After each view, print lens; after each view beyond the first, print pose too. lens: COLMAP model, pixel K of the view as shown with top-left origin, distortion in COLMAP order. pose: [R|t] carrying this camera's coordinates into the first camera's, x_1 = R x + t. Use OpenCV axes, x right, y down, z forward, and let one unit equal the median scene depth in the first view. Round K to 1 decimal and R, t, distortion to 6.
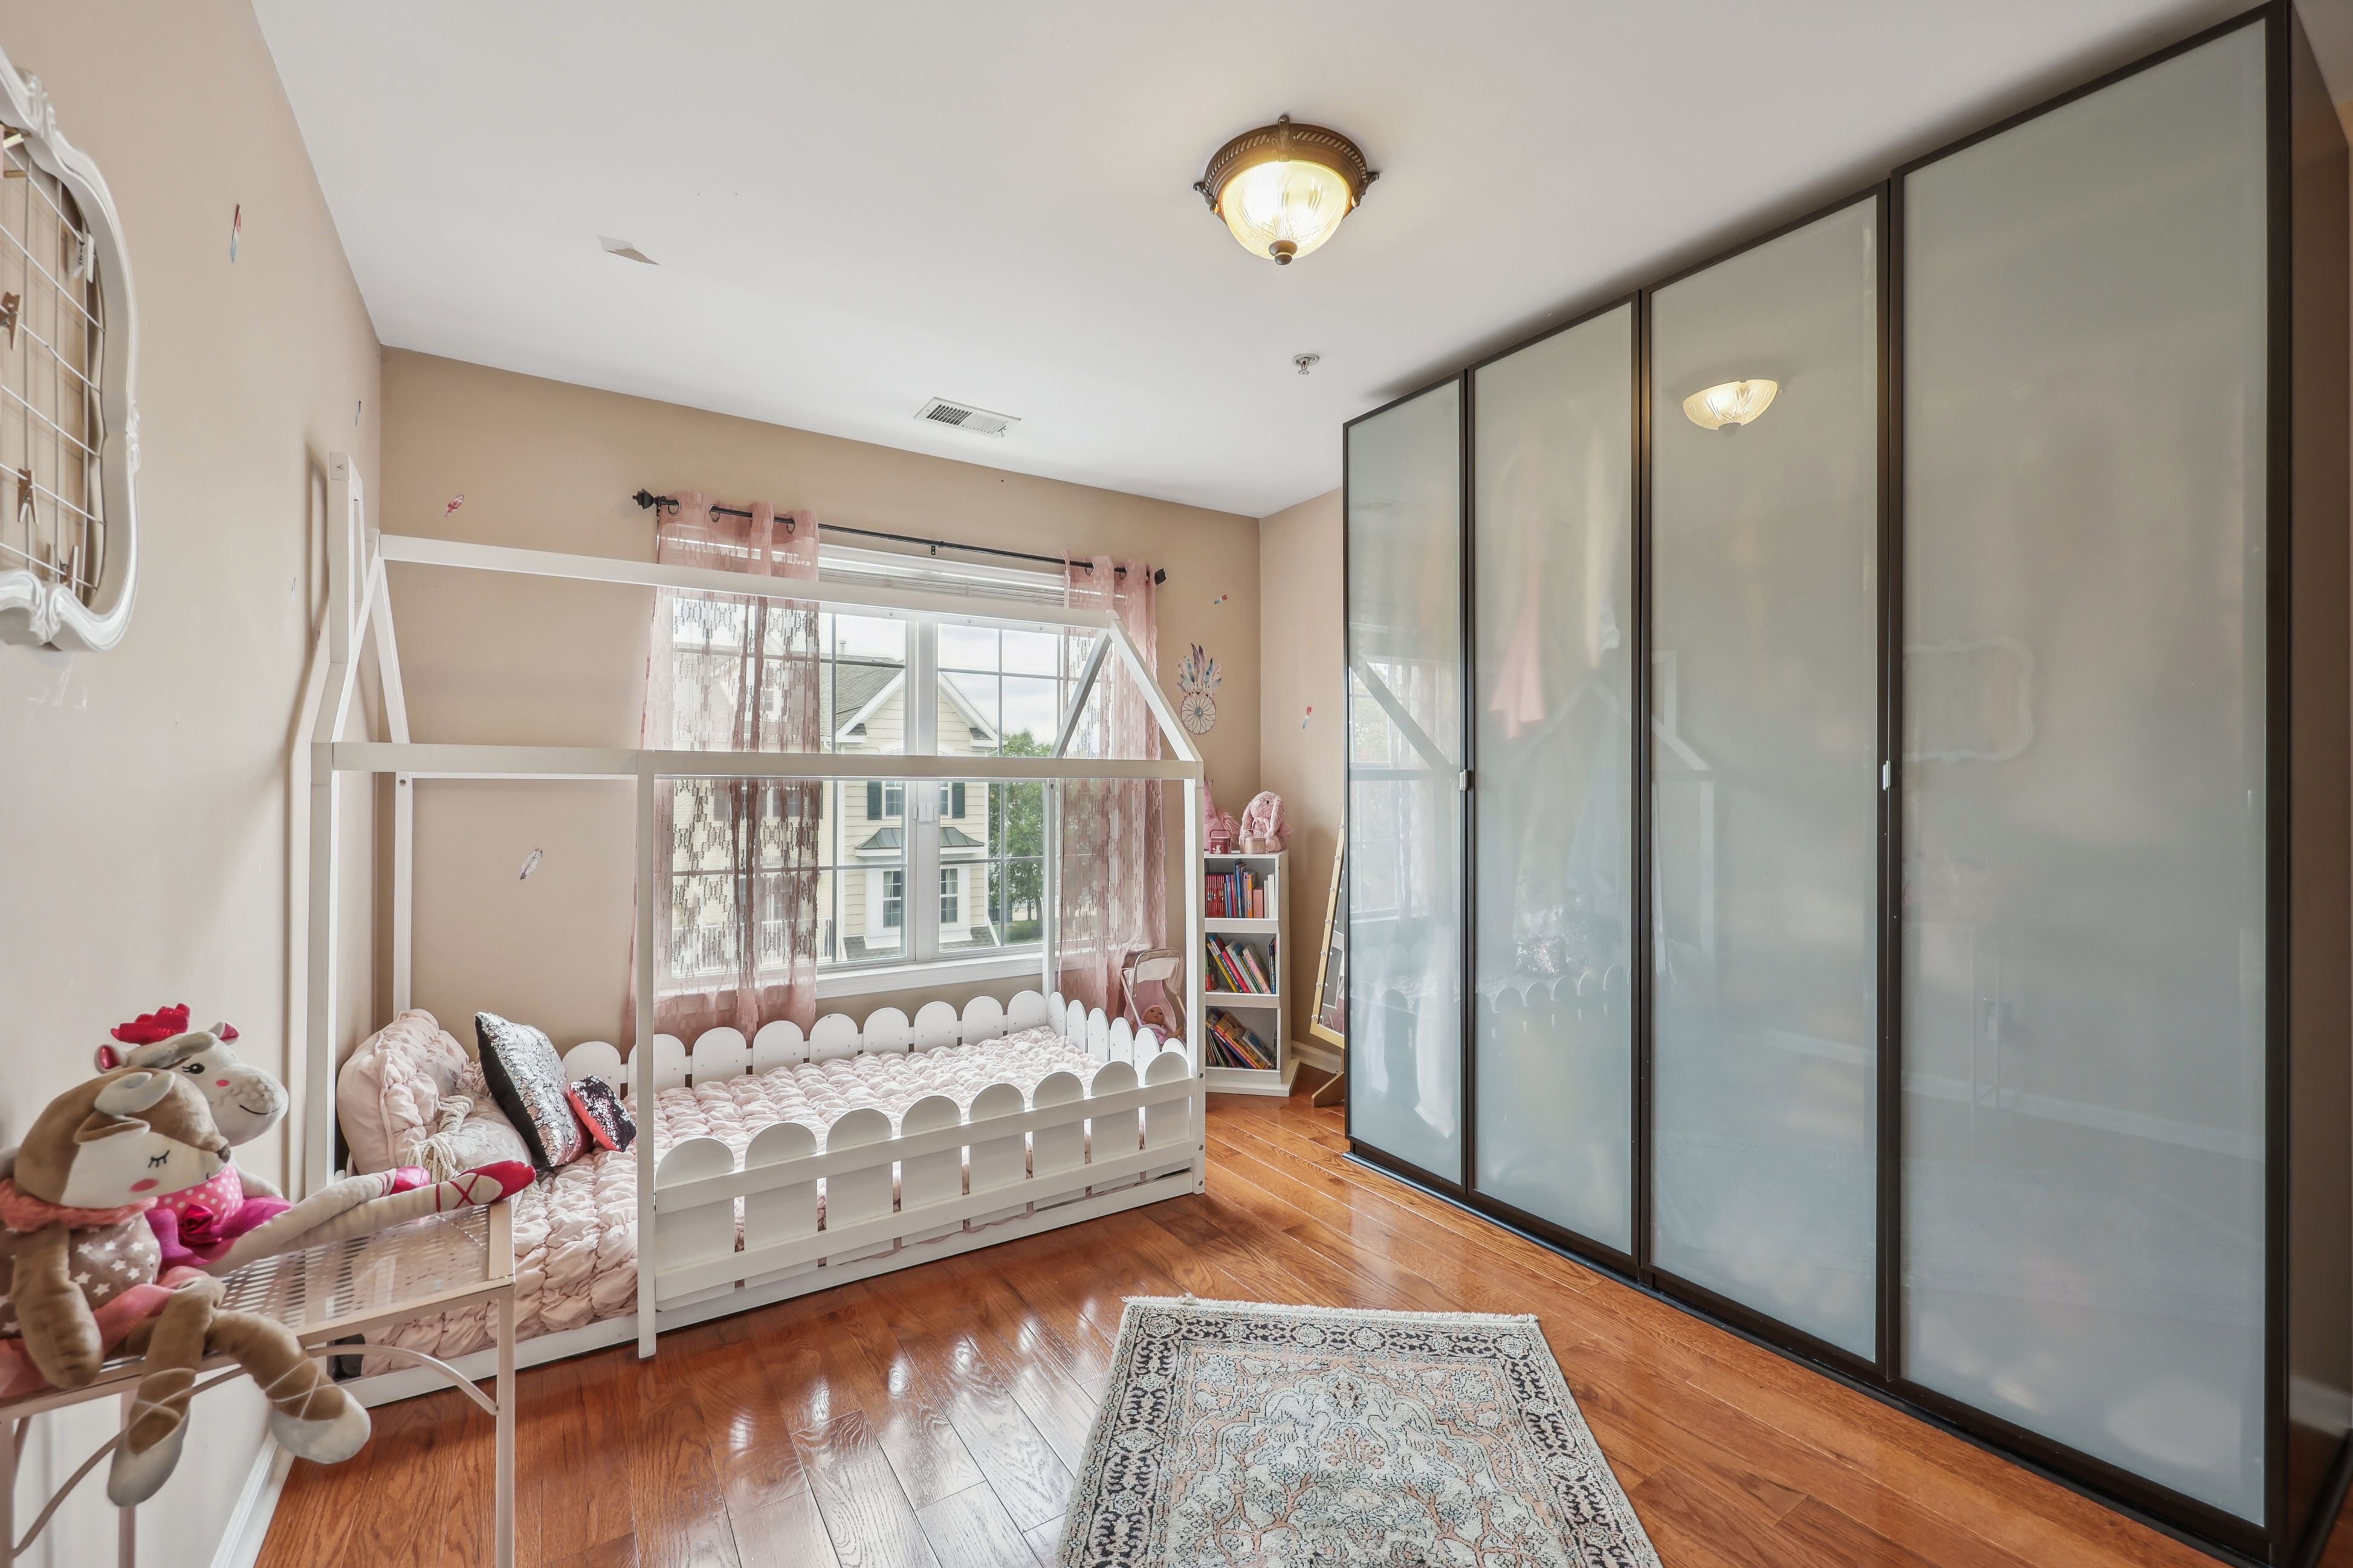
lens RADIAL K [[959.4, 0, 1186.3], [0, 959.4, 786.7], [0, 0, 1]] dist [0.003843, 0.000583]
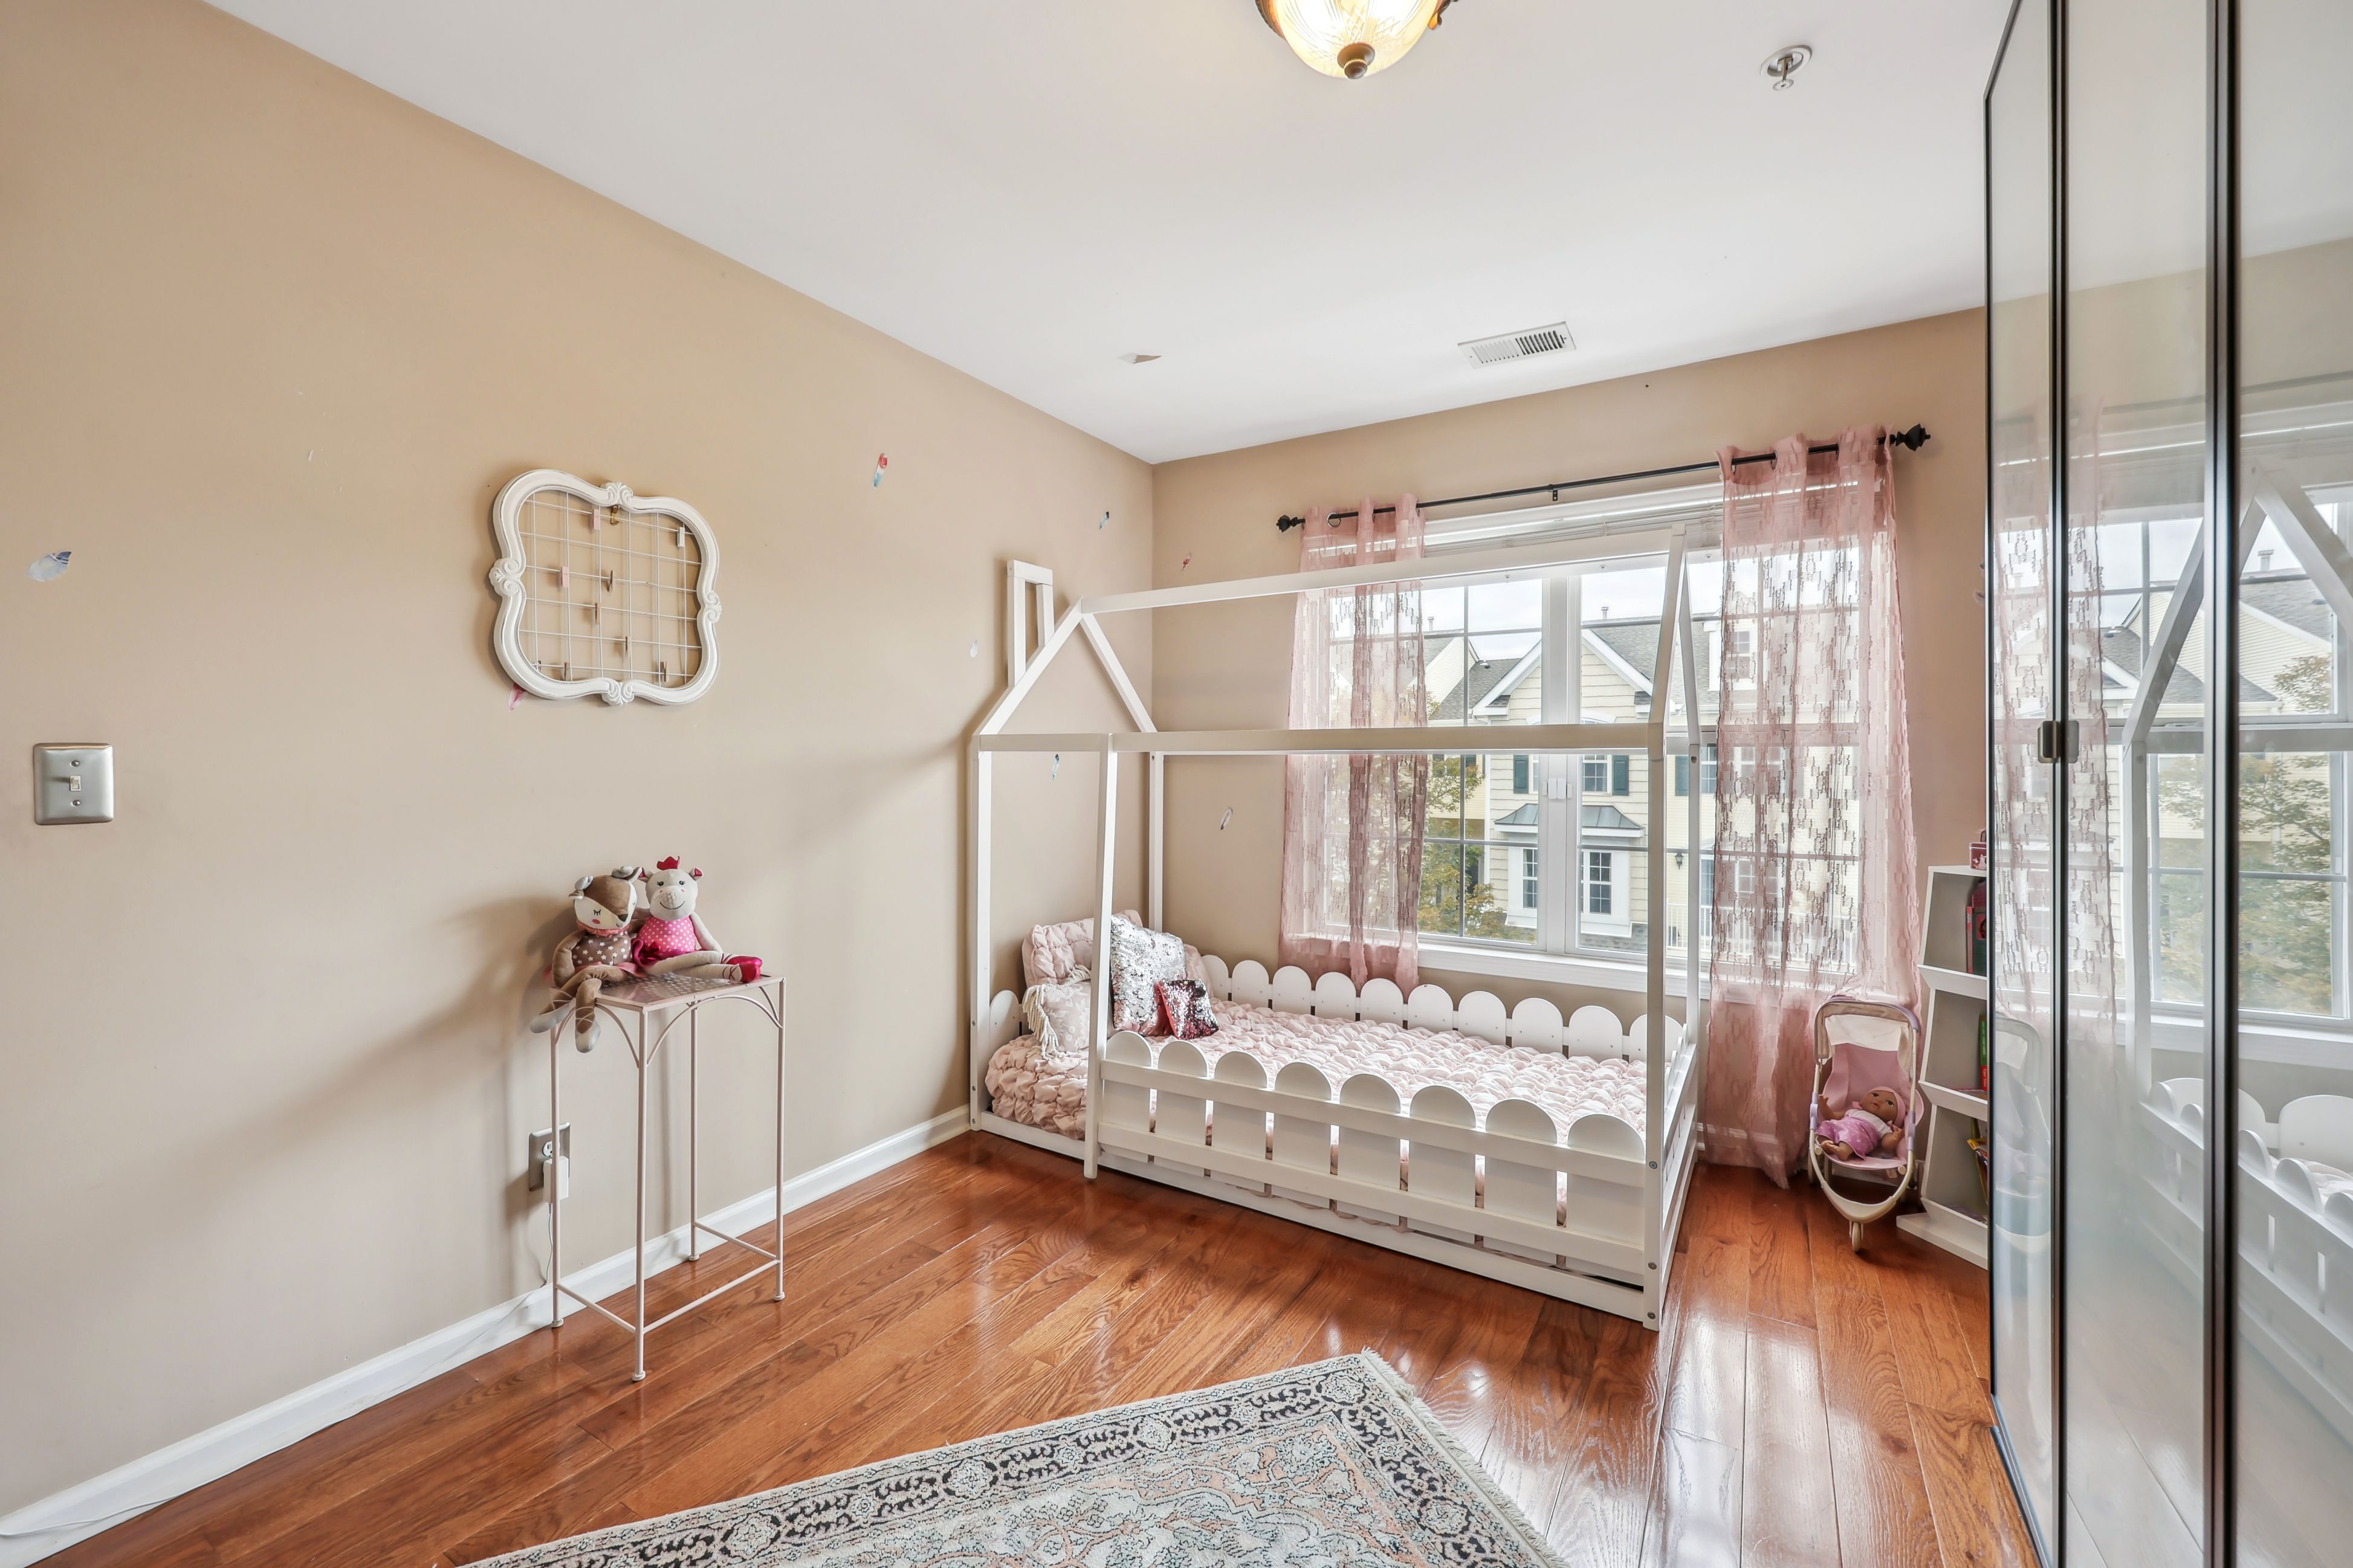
lens RADIAL K [[959.4, 0, 1137.9], [0, 959.4, 758.5], [0, 0, 1]] dist [0.003843, 0.000583]
pose [[0.417639, -0.003225, -0.908607, 0.435573], [0.001676, 0.999995, -0.002779, 0.001279], [0.908611, -0.000362, 0.417642, 0.306885]]
